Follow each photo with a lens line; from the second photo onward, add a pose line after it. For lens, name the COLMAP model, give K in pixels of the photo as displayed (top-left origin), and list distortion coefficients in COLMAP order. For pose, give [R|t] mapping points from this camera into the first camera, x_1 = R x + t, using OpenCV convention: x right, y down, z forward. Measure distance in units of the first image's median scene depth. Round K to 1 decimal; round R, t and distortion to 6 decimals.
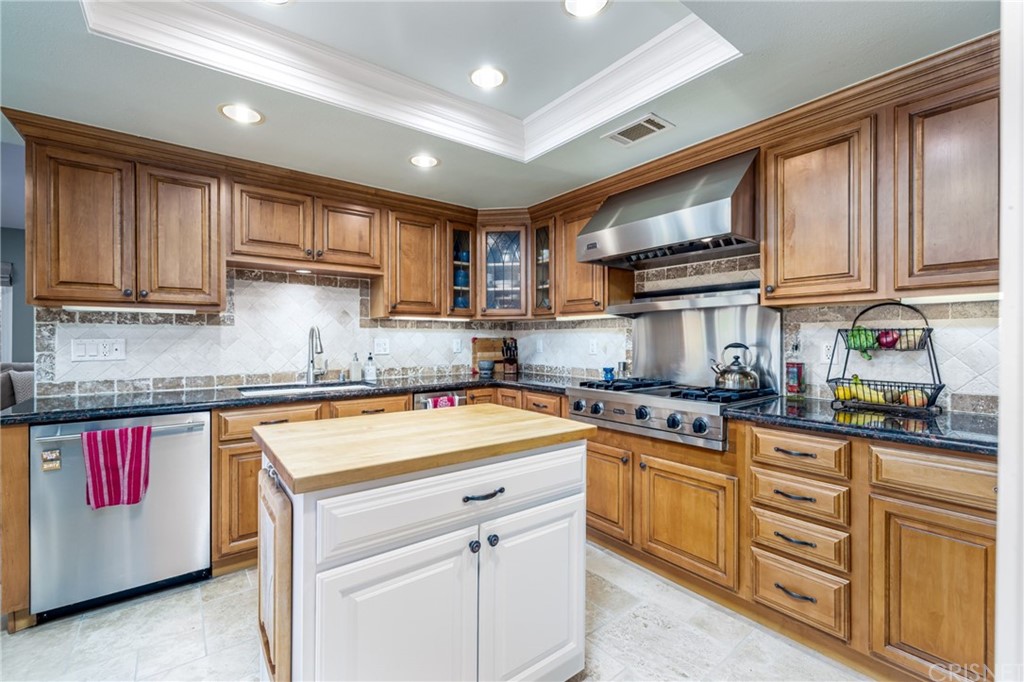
lens RADIAL K [[437.1, 0, 509.1], [0, 437.1, 340.3], [0, 0, 1]] dist [0.000394, -0.000260]
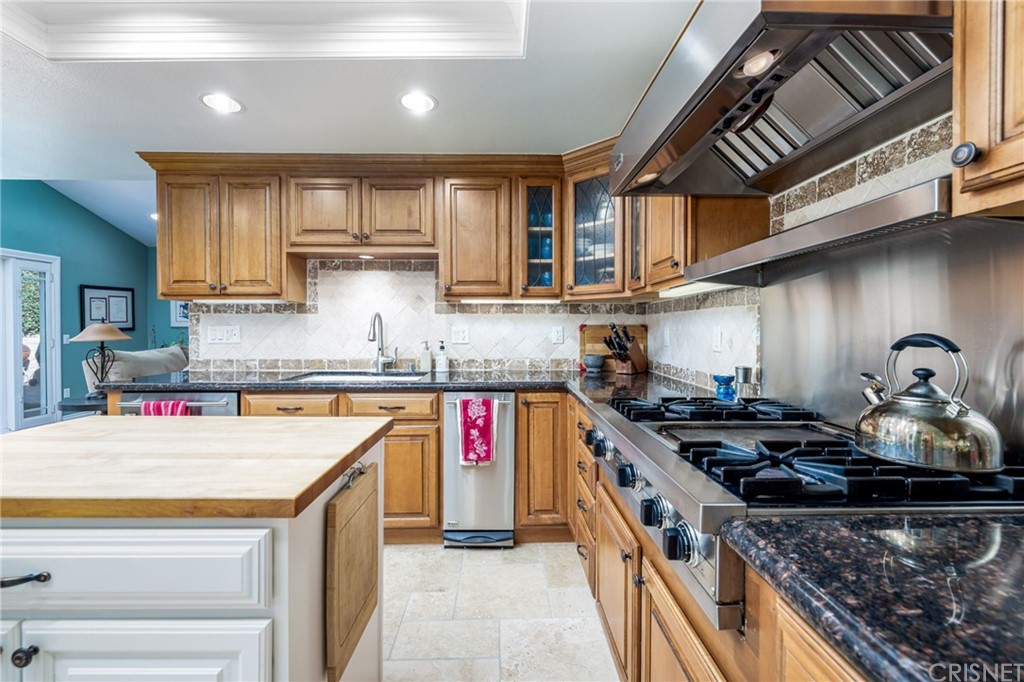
lens RADIAL K [[437.1, 0, 509.5], [0, 437.1, 334.6], [0, 0, 1]] dist [0.000394, -0.000260]
pose [[0.801570, 0.010047, -0.597817, 0.395447], [-0.002591, 0.999908, 0.013331, 0.002530], [0.597896, -0.009137, 0.801522, 0.428879]]
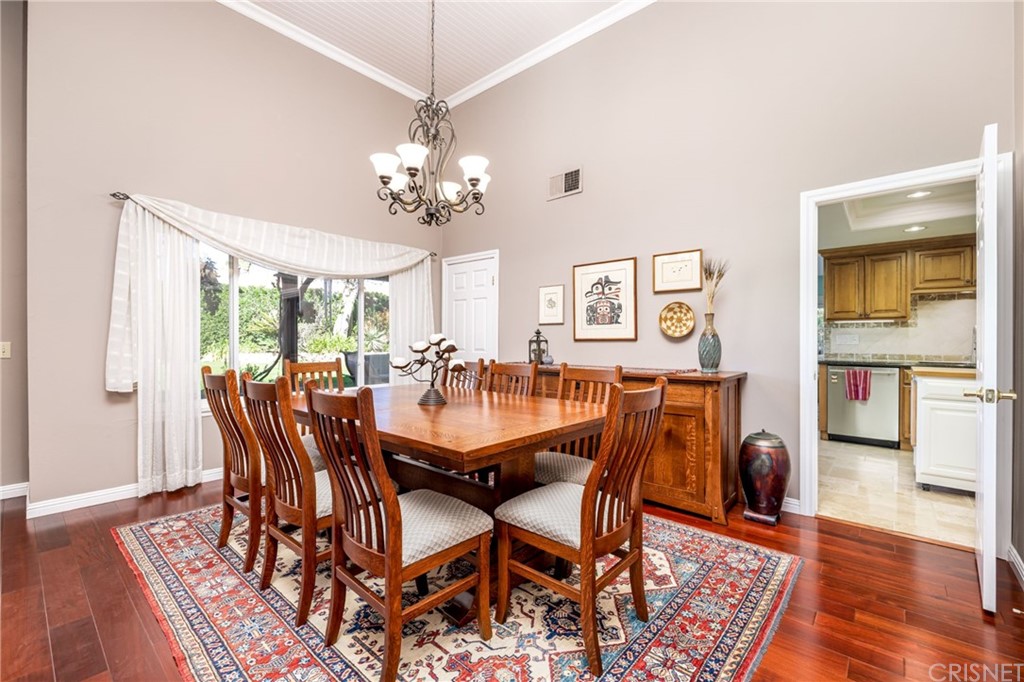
lens RADIAL K [[437.1, 0, 511.1], [0, 437.1, 341.2], [0, 0, 1]] dist [0.000394, -0.000260]
pose [[0.200289, 0.002405, -0.979734, 0.811737], [-0.003977, 0.999991, 0.001642, 0.028202], [0.979729, 0.003568, 0.200296, -1.013427]]
